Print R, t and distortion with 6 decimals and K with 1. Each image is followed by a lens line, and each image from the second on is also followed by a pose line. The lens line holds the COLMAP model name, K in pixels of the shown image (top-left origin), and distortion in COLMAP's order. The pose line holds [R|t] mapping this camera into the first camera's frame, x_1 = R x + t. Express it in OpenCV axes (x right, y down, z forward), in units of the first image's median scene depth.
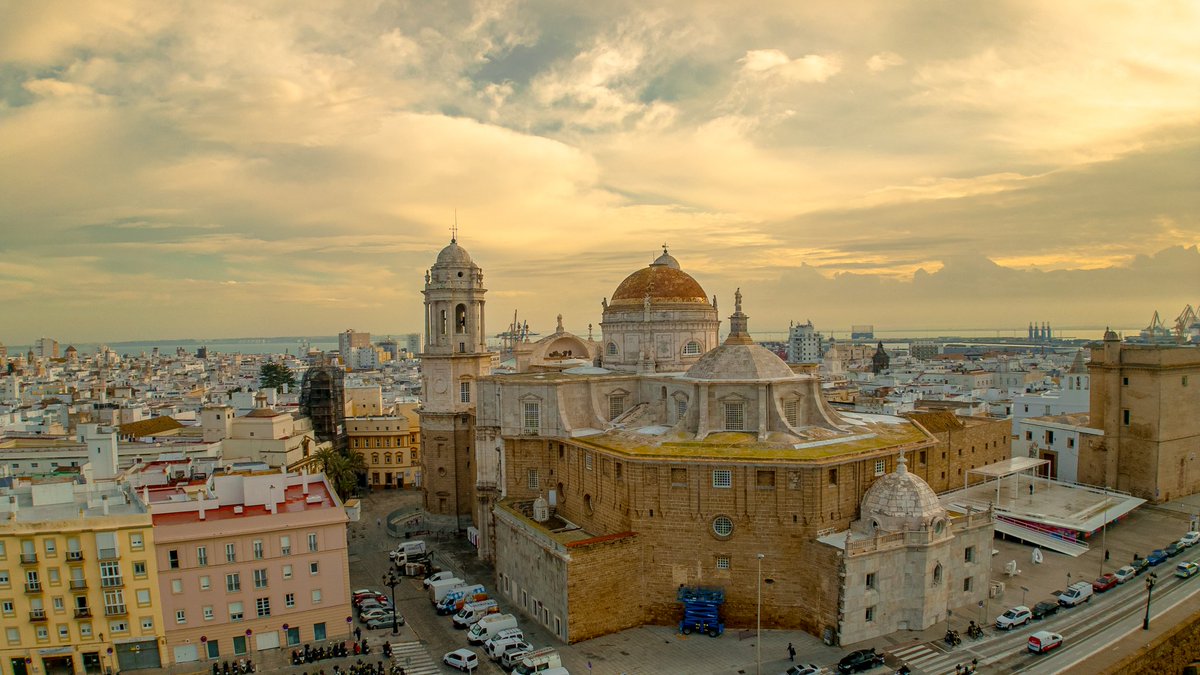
lens RADIAL K [[706.5, 0, 600.0], [0, 706.5, 337.5], [0, 0, 1]] dist [-0.183089, 0.016348]
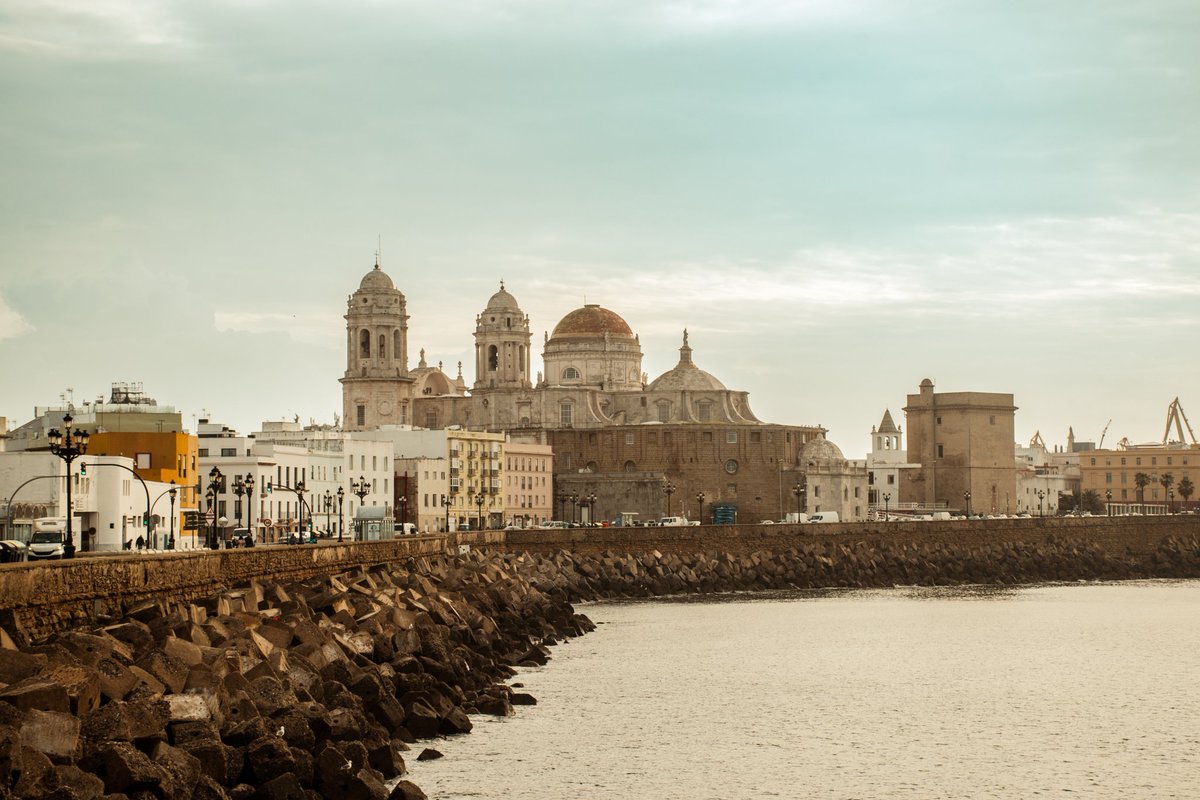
lens RADIAL K [[2735.2, 0, 600.0], [0, 2735.2, 400.0], [0, 0, 1]] dist [0.103316, 0.153763]
pose [[0.829474, 0.040960, 0.557041, -2.562046], [-0.007423, 0.998028, -0.062334, 0.355188], [-0.558495, 0.047570, 0.828143, -2.926426]]
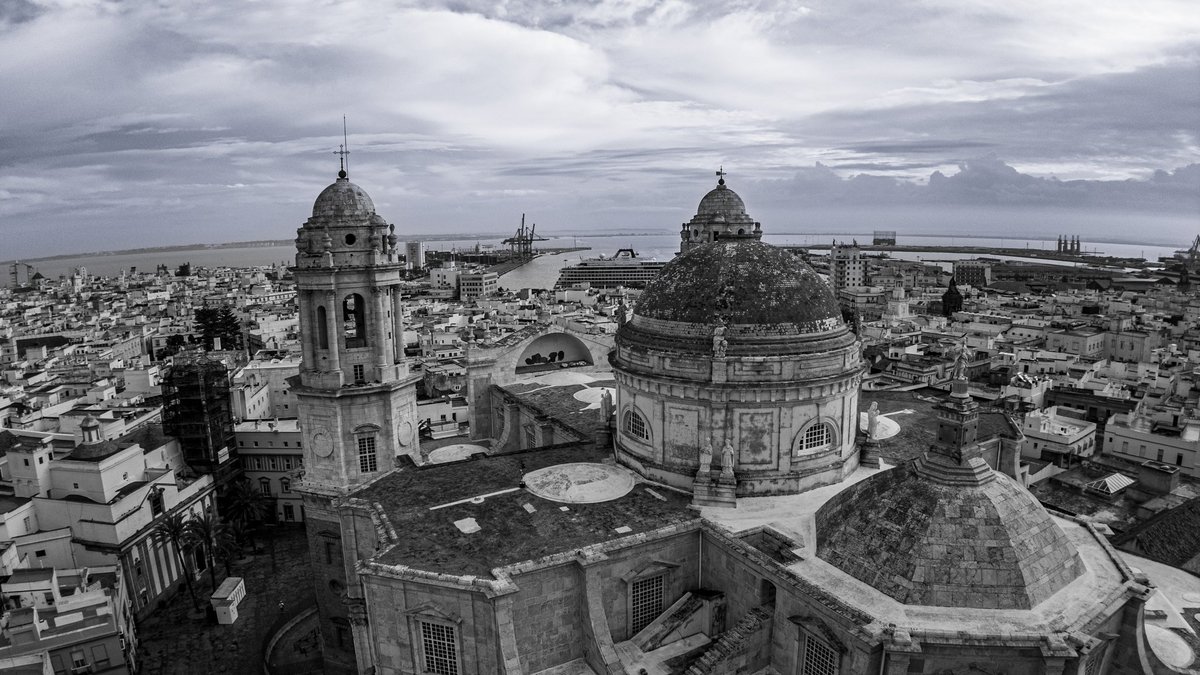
lens RADIAL K [[706.5, 0, 600.0], [0, 706.5, 337.5], [0, 0, 1]] dist [-0.183089, 0.016348]
pose [[0.999849, 0.004763, -0.016736, 0.000831], [-0.002339, 0.989864, 0.141999, -0.105771], [0.017243, -0.141938, 0.989725, 0.550765]]
